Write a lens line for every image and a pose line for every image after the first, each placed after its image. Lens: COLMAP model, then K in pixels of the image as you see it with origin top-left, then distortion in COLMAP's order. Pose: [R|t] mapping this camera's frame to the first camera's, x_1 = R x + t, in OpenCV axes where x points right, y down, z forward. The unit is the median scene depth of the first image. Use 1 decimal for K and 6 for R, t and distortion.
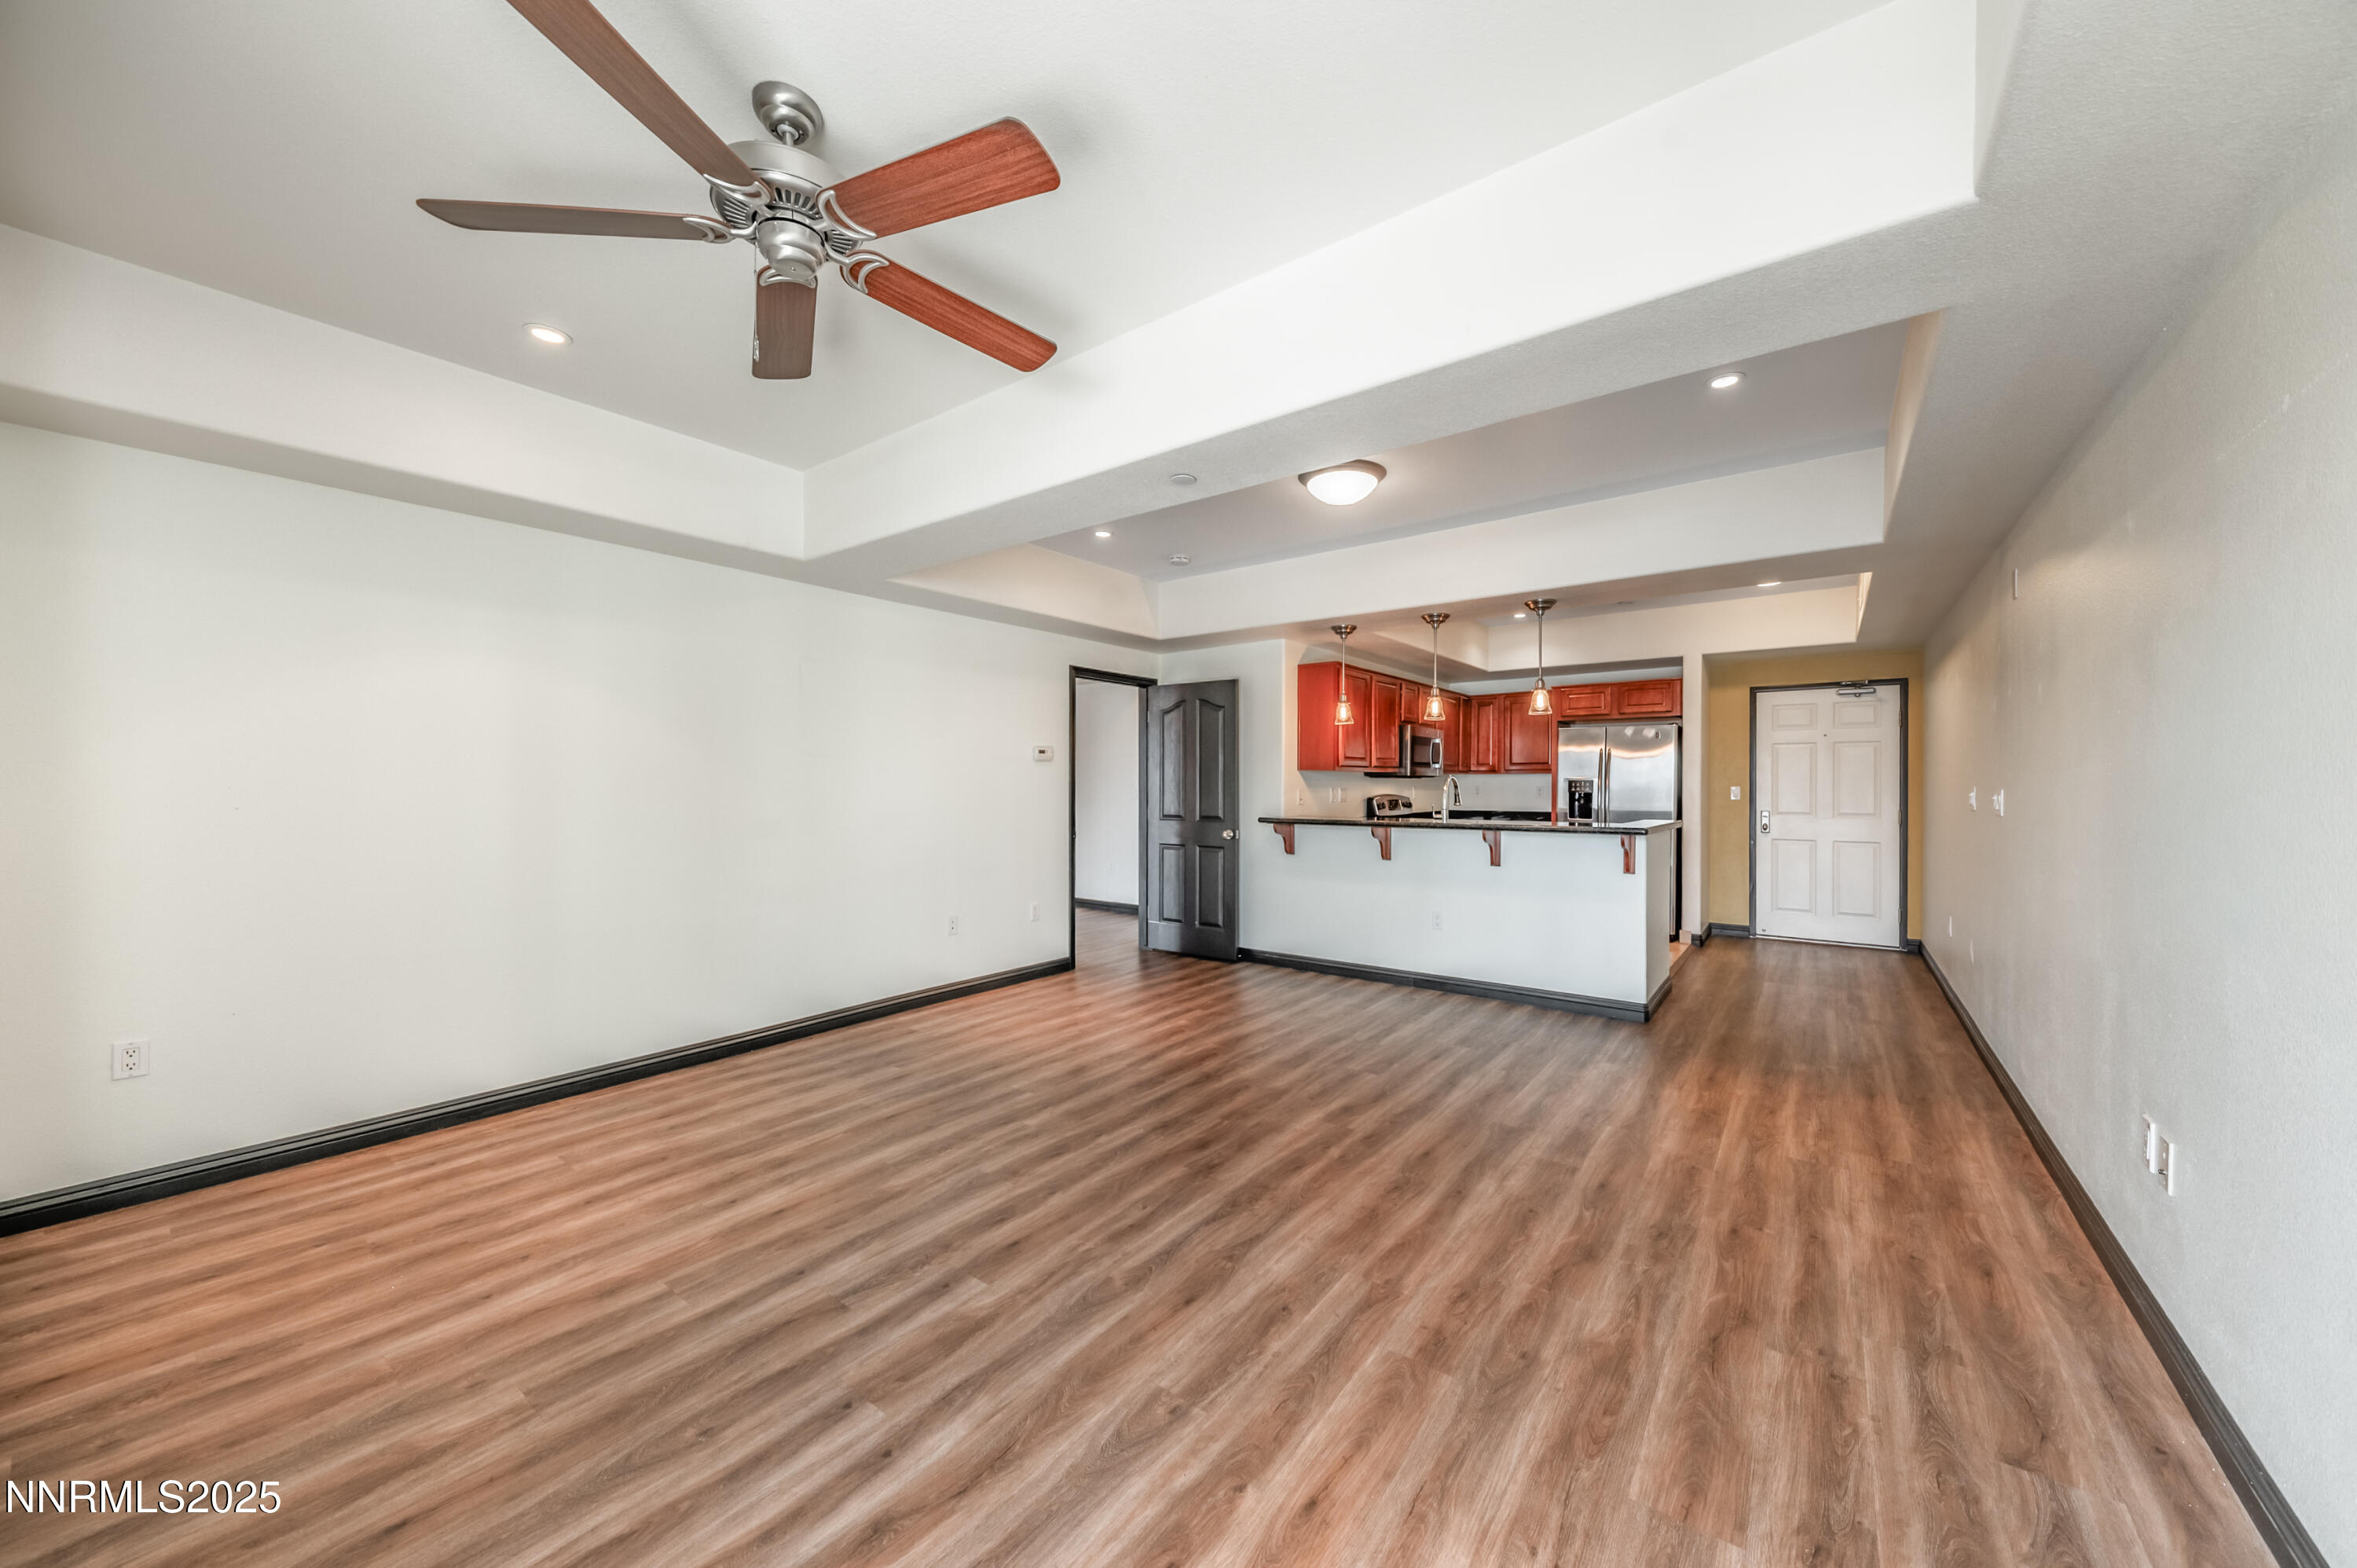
lens RADIAL K [[833.5, 0, 1218.0], [0, 833.5, 791.2], [0, 0, 1]] dist [0.009123, -0.000055]
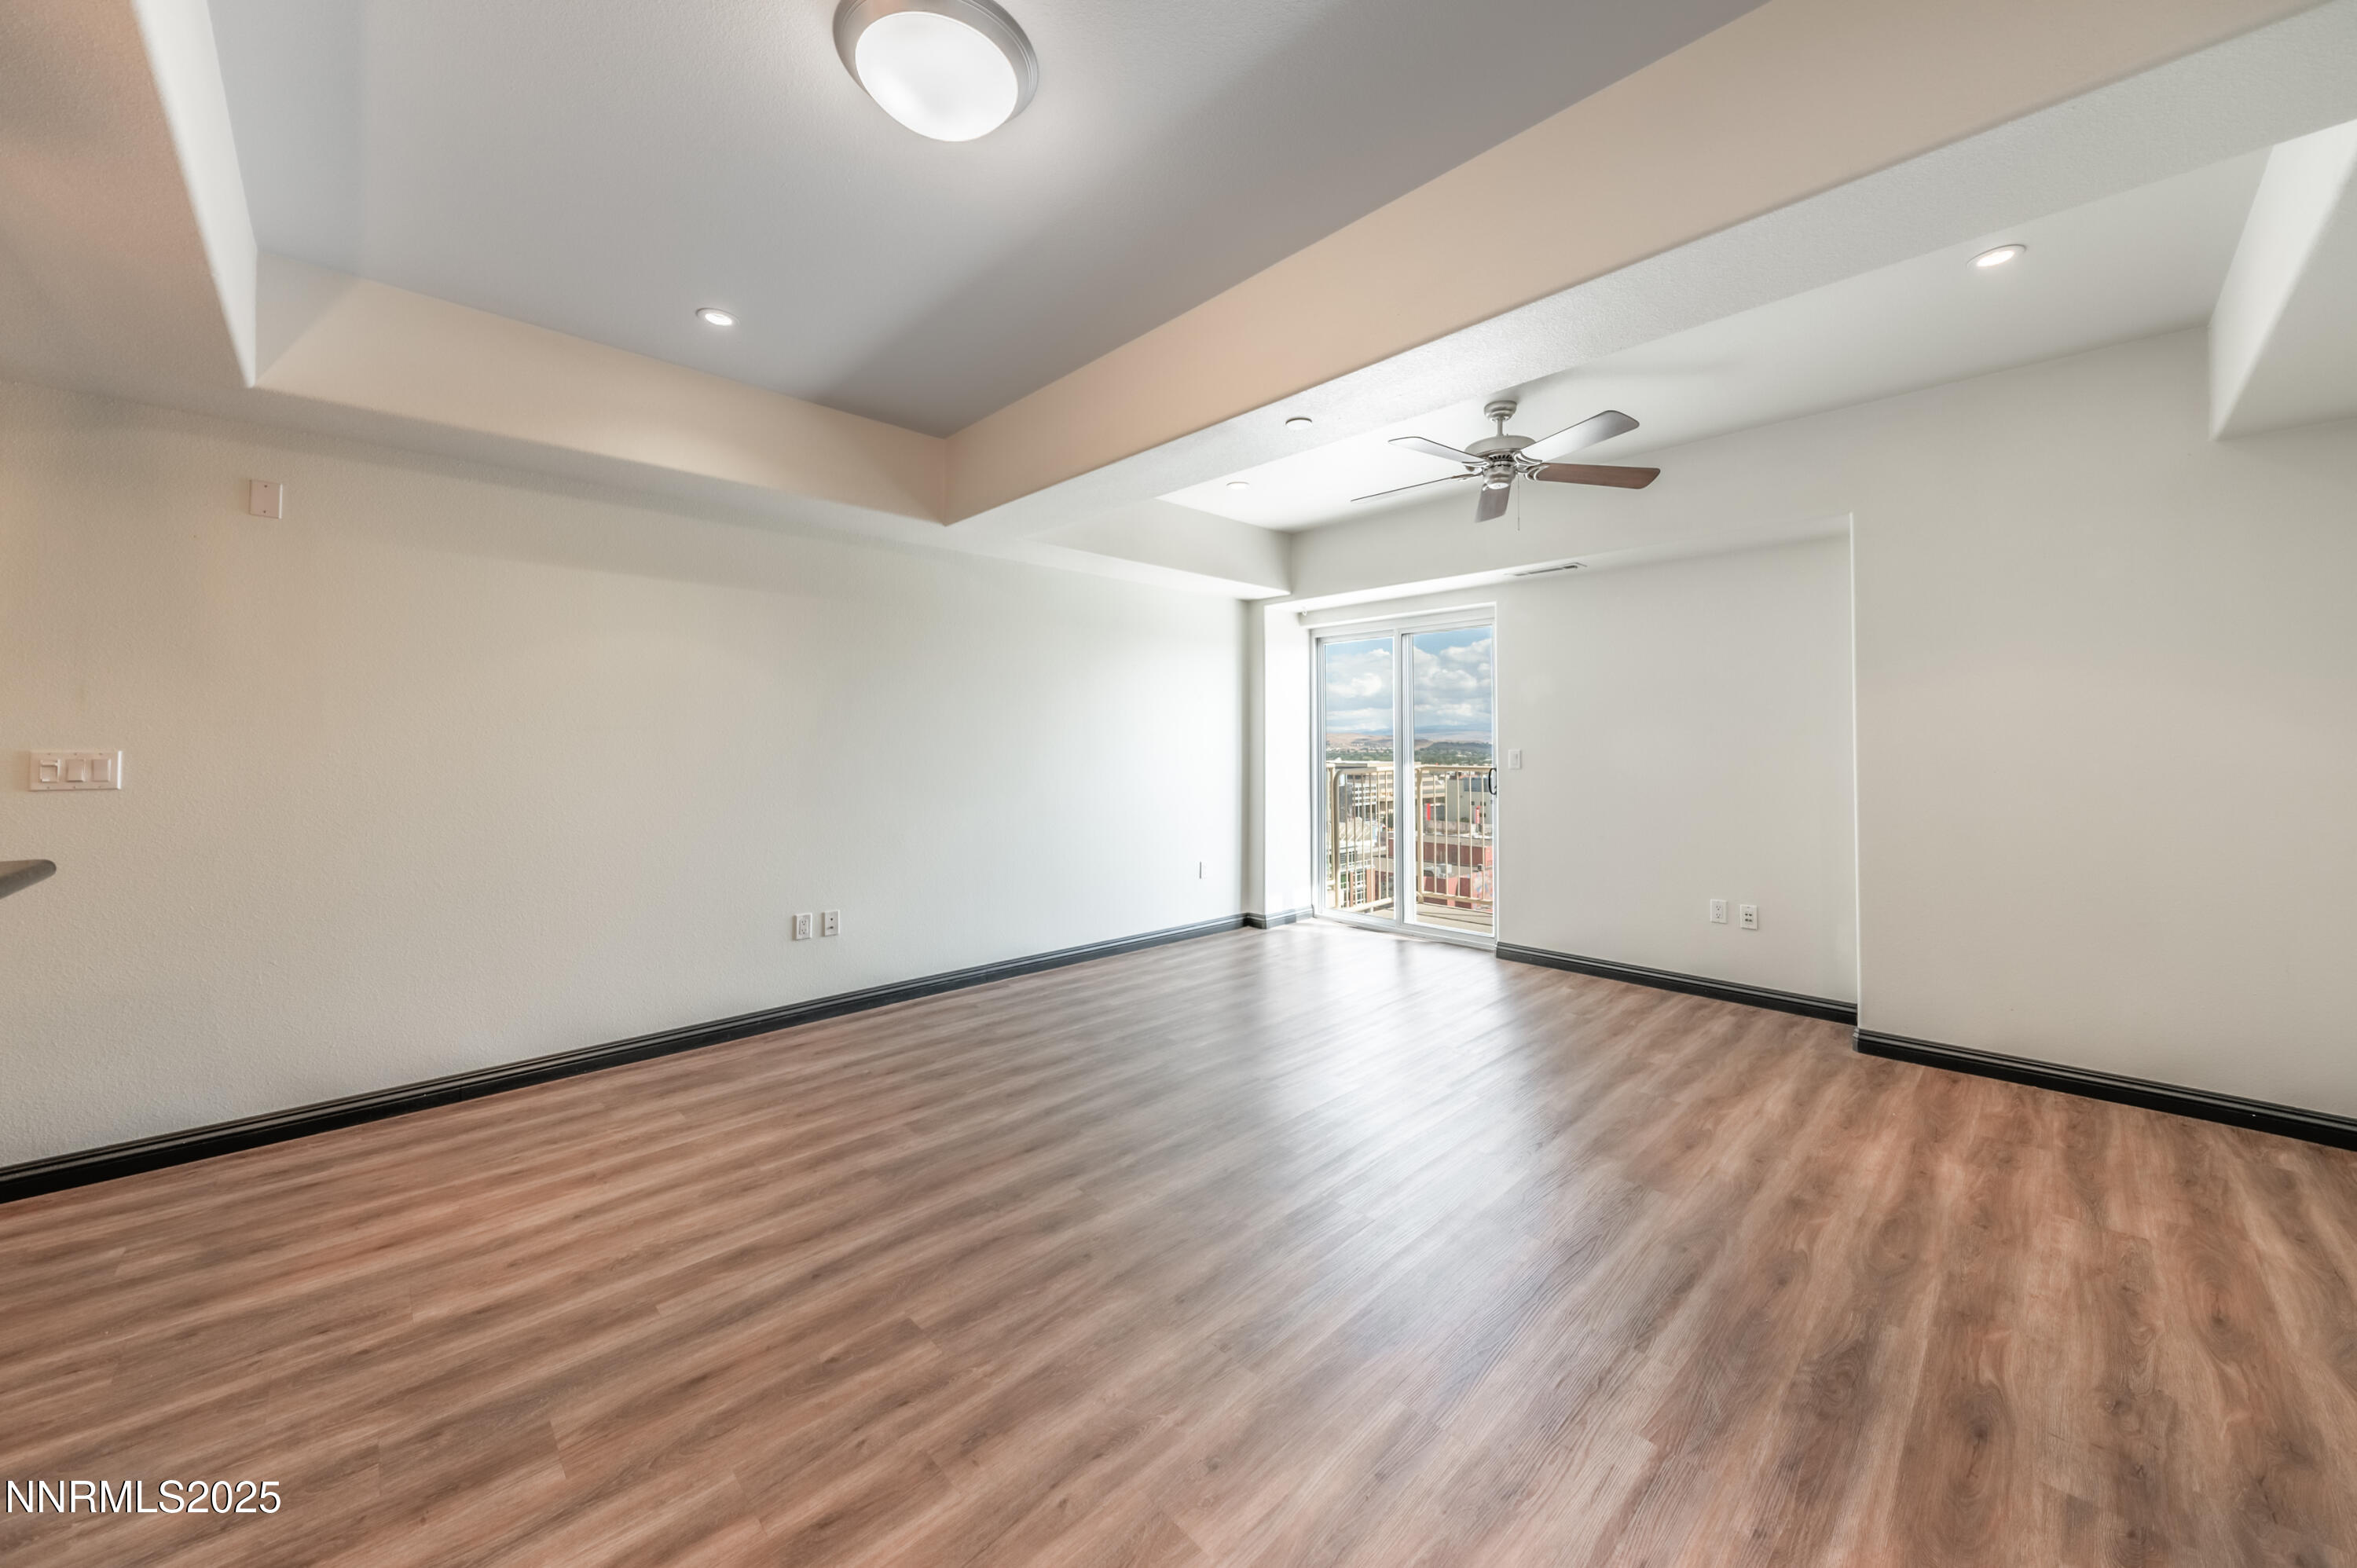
lens RADIAL K [[867.0, 0, 1182.1], [0, 867.0, 719.2], [0, 0, 1]] dist [0.019870, -0.005719]
pose [[-0.982987, 0.005278, 0.183598, -0.077440], [0.001369, 0.999770, -0.021413, -0.009525], [-0.183669, -0.020797, -0.982768, 1.681167]]
